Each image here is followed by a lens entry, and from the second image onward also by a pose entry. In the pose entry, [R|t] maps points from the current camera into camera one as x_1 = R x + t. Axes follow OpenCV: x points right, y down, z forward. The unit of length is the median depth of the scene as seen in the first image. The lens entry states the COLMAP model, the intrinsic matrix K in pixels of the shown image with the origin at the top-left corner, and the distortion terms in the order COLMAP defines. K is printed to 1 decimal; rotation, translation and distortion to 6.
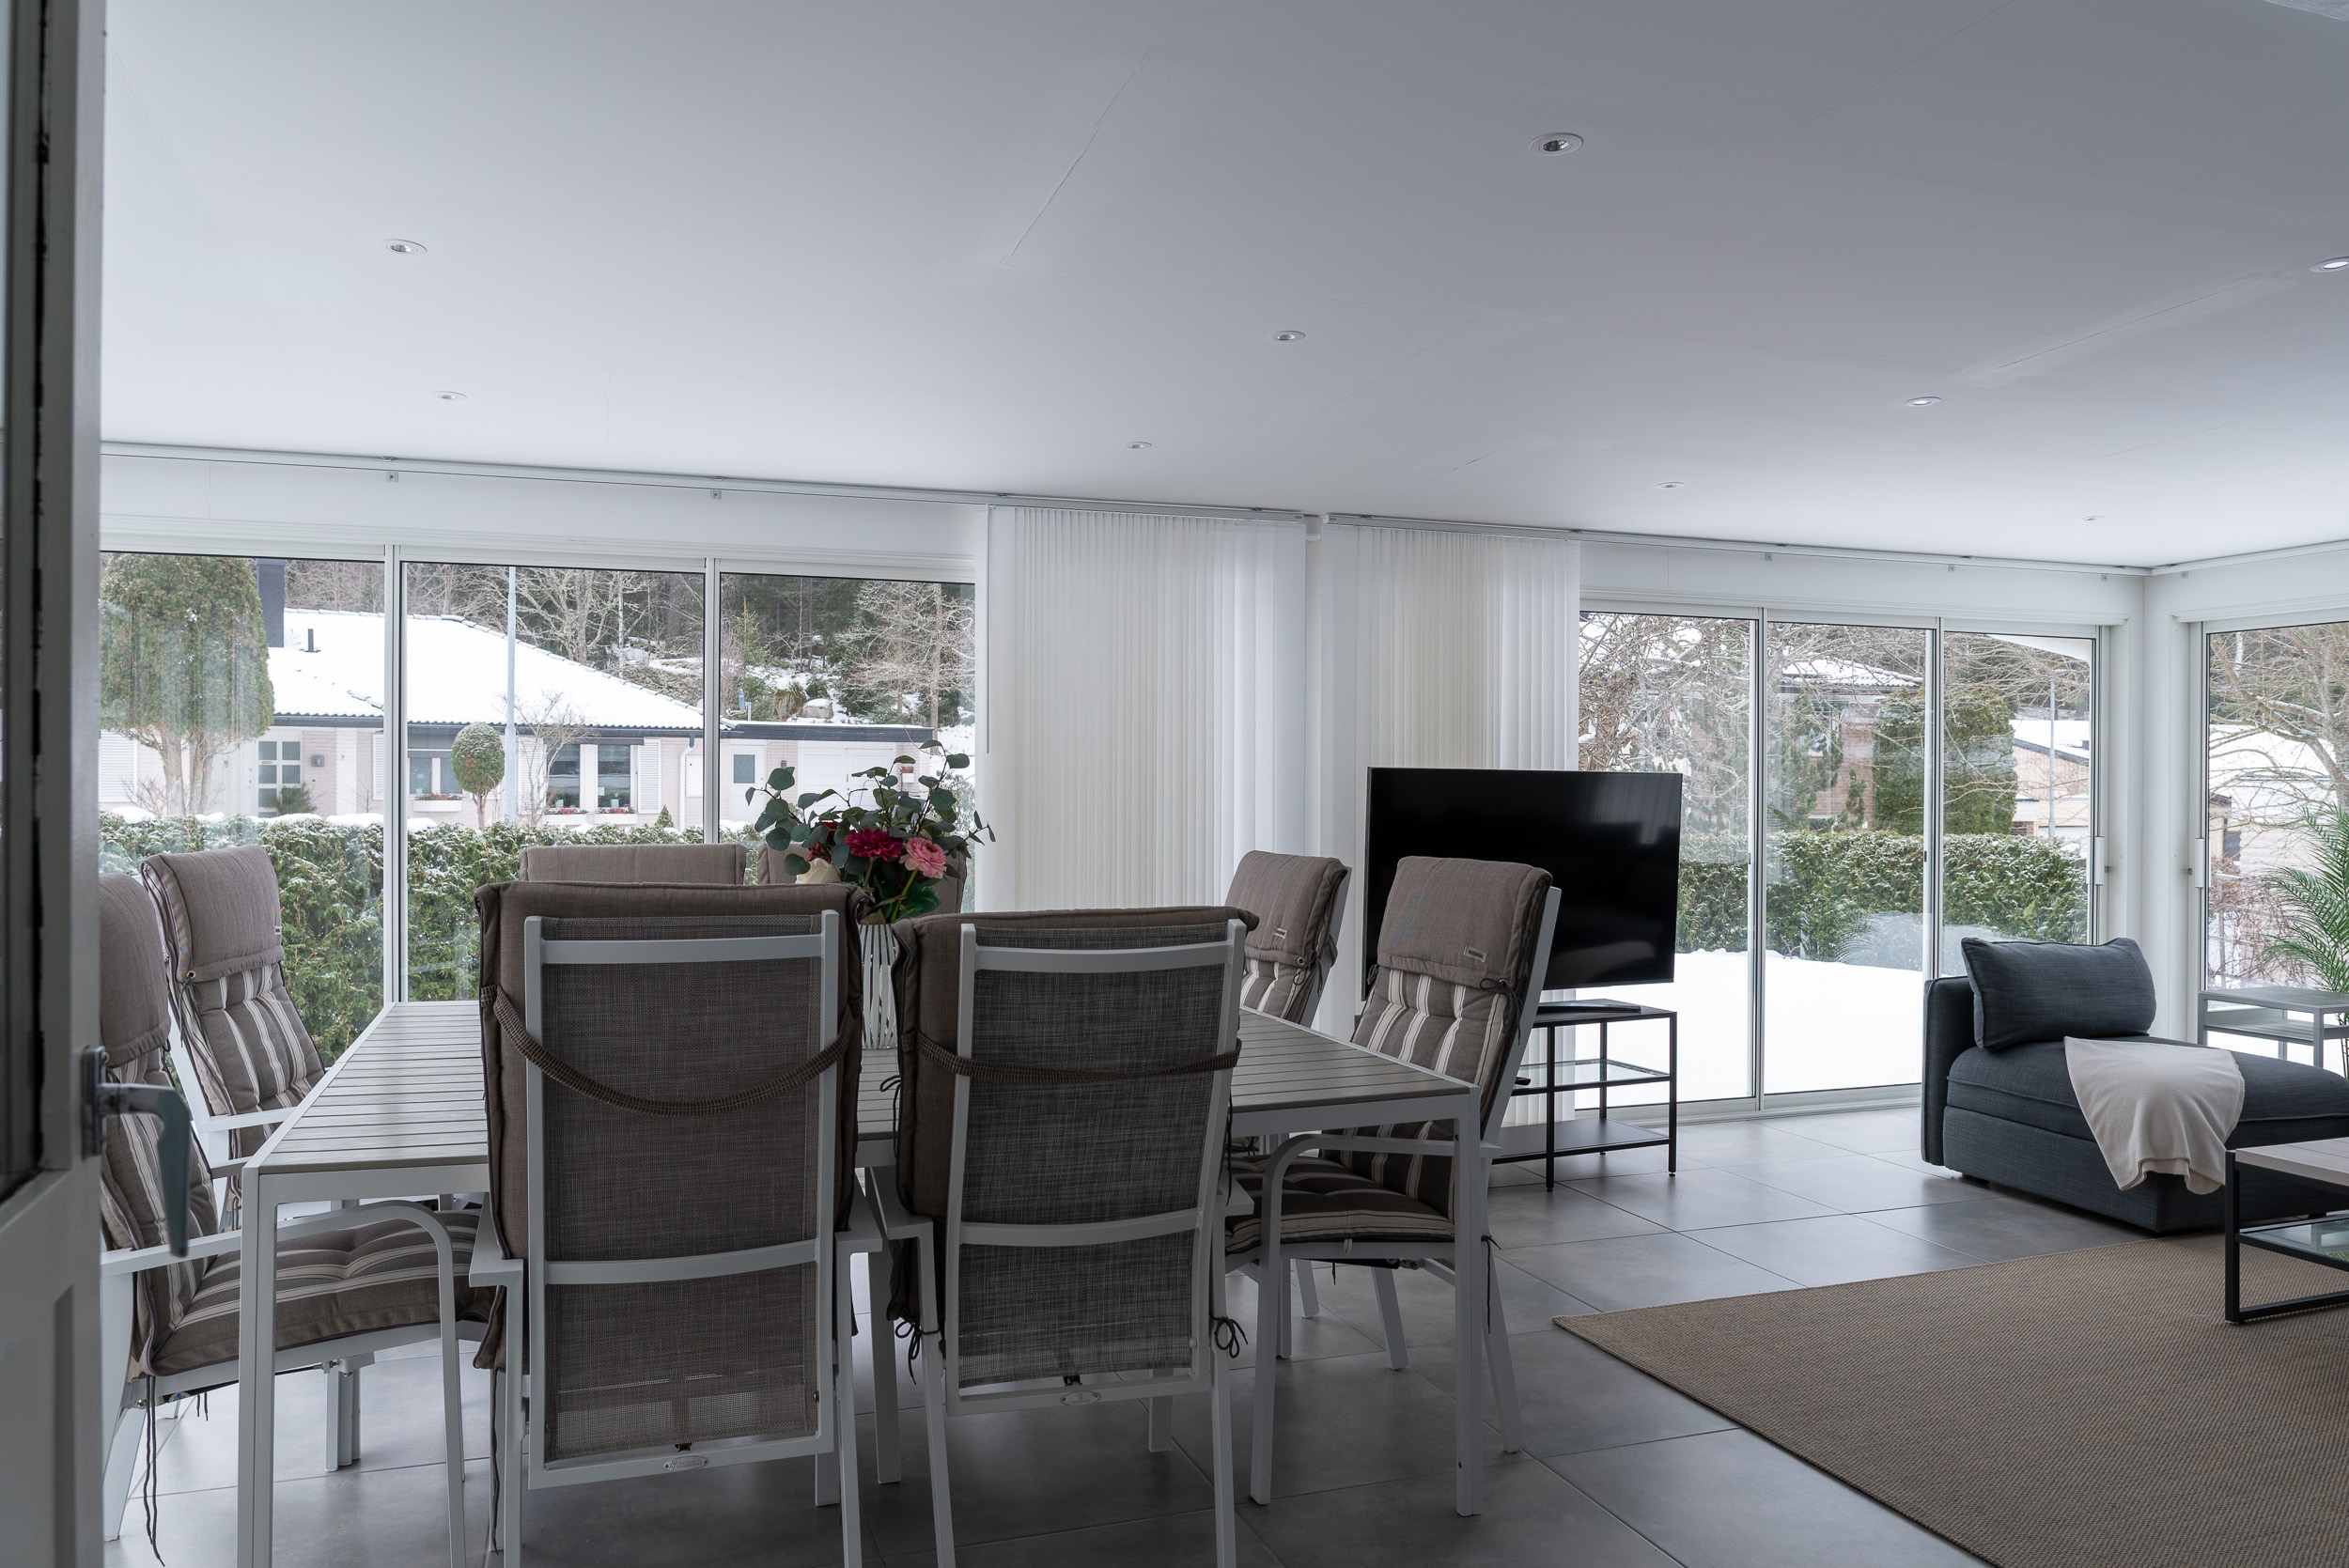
lens RADIAL K [[1627.0, 0, 1173.2], [0, 1627.0, 787.4], [0, 0, 1]] dist [0.001428, 0.000565]
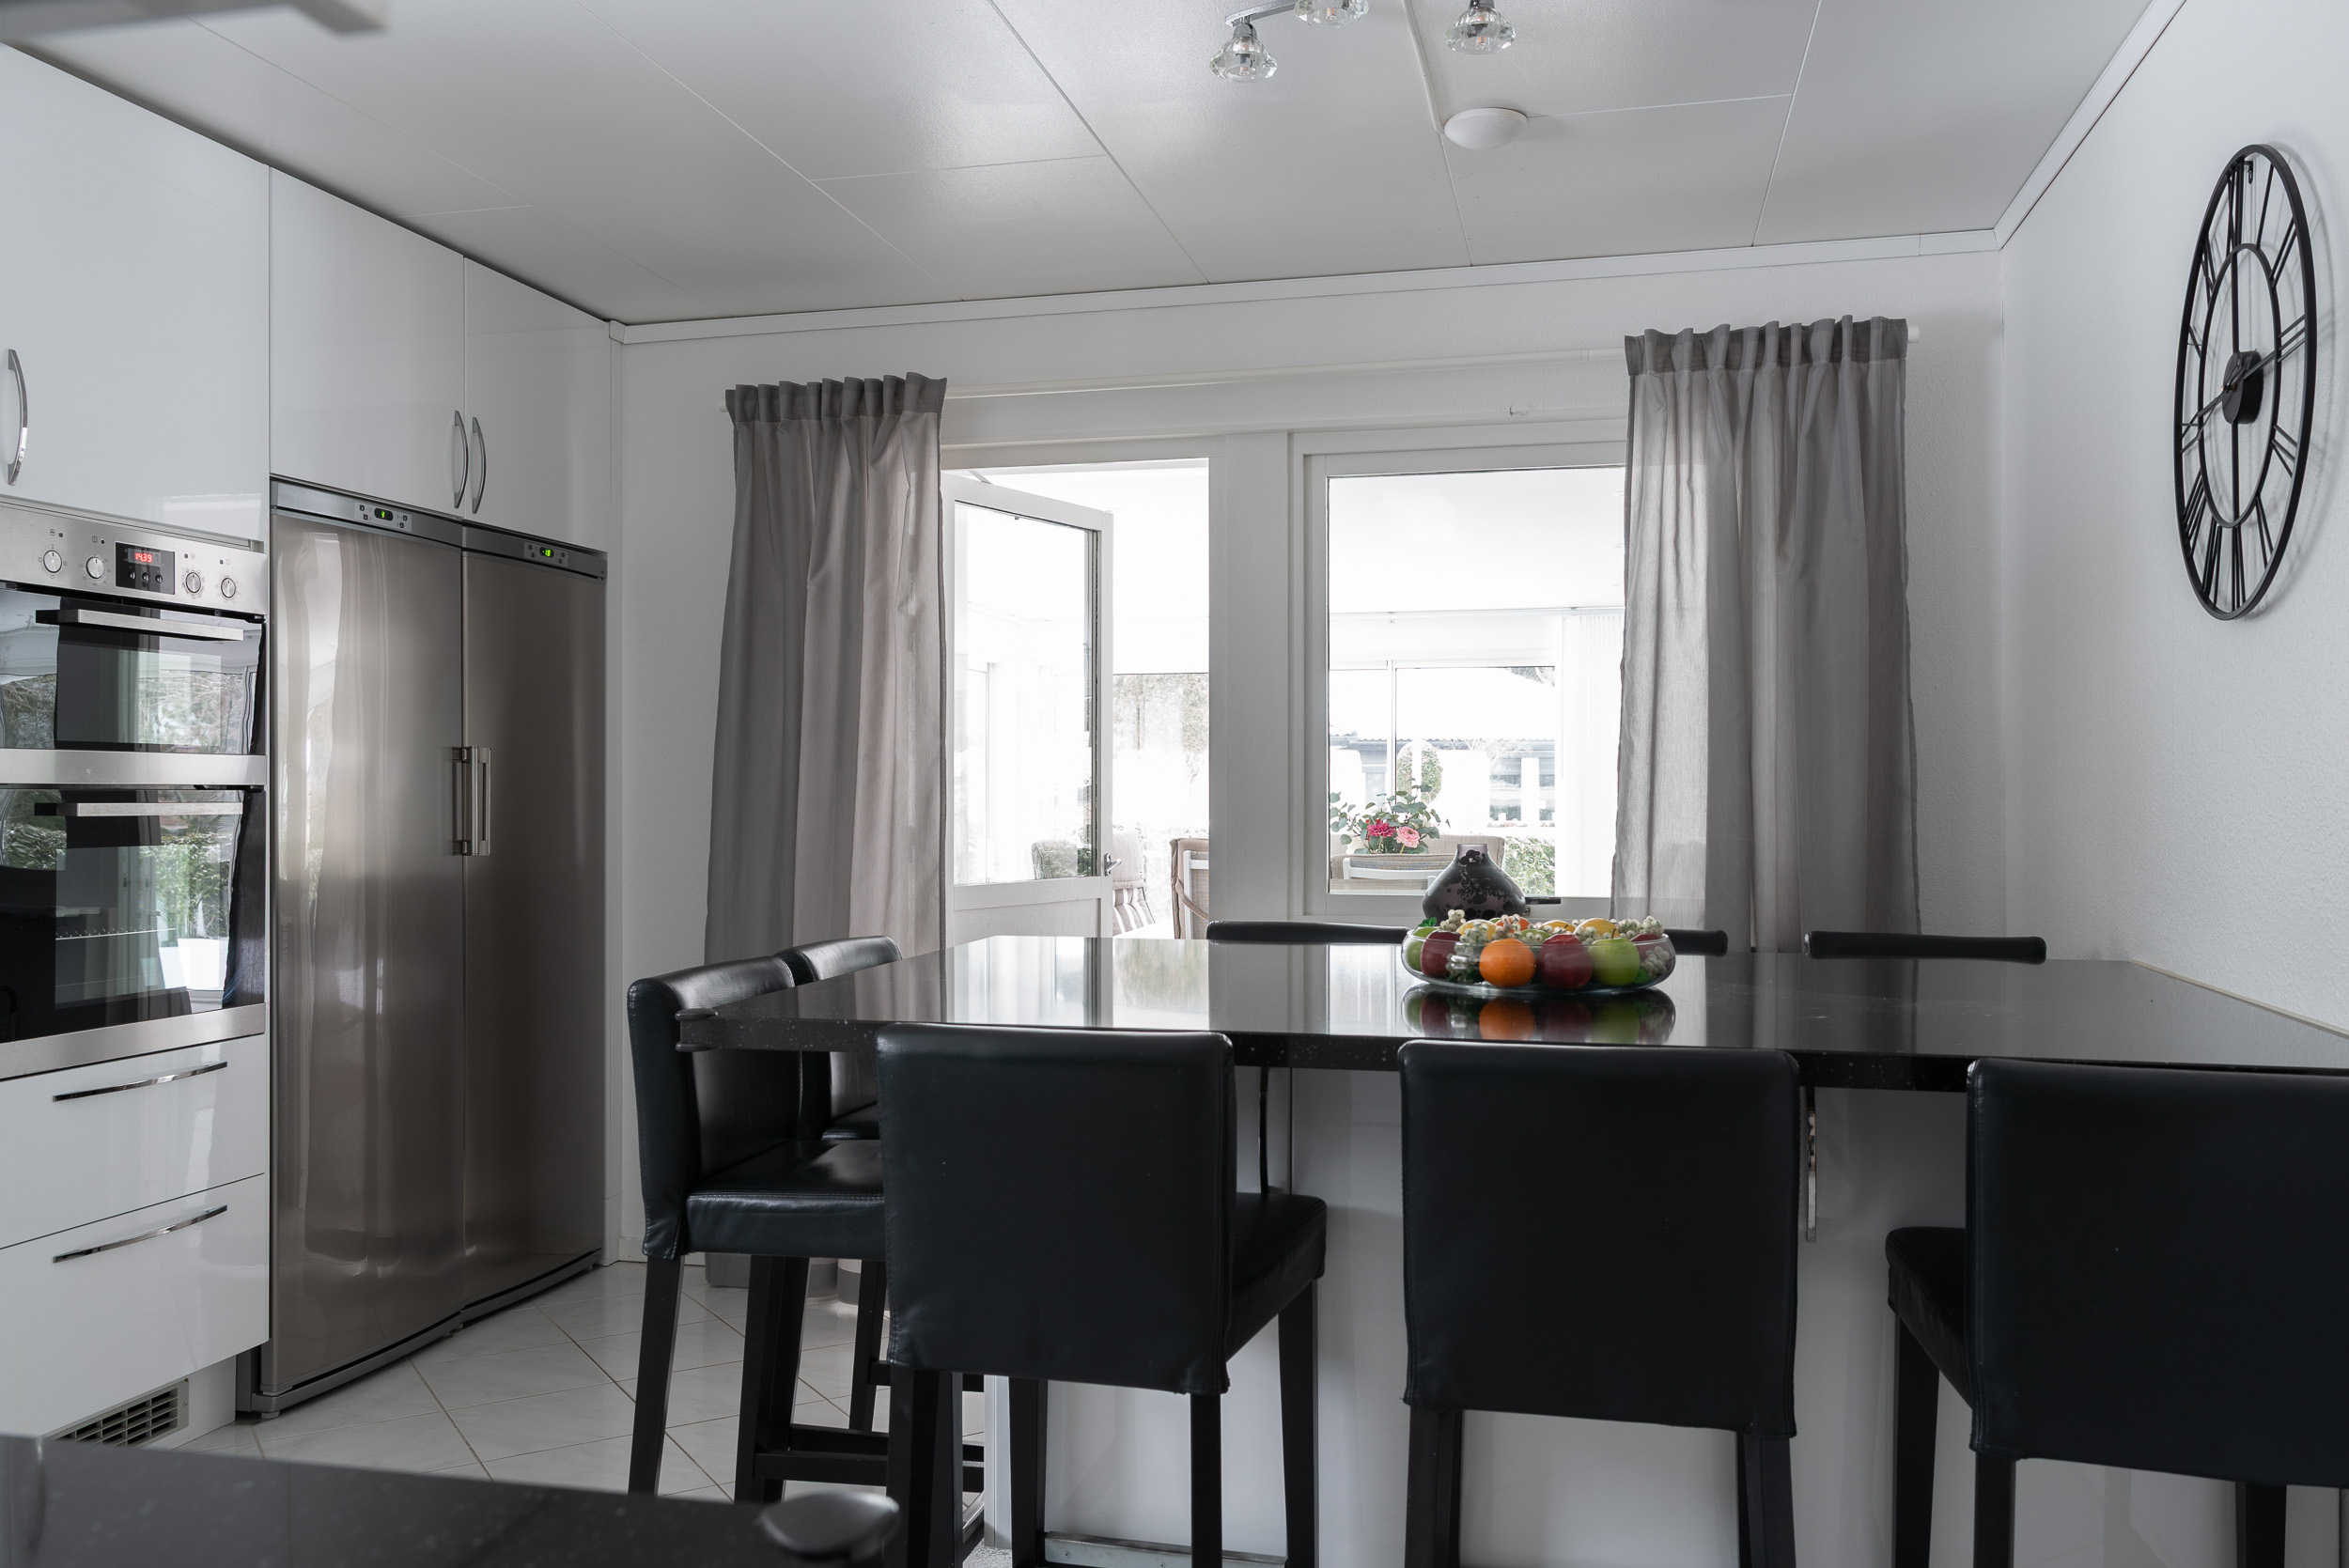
lens RADIAL K [[1934.4, 0, 1176.0], [0, 1934.4, 785.7], [0, 0, 1]] dist [0.004435, 0.001076]
pose [[0.846328, -0.004500, -0.532643, 1.190684], [0.000532, 0.999971, -0.007602, -0.002241], [0.532661, 0.006150, 0.846306, -1.569197]]
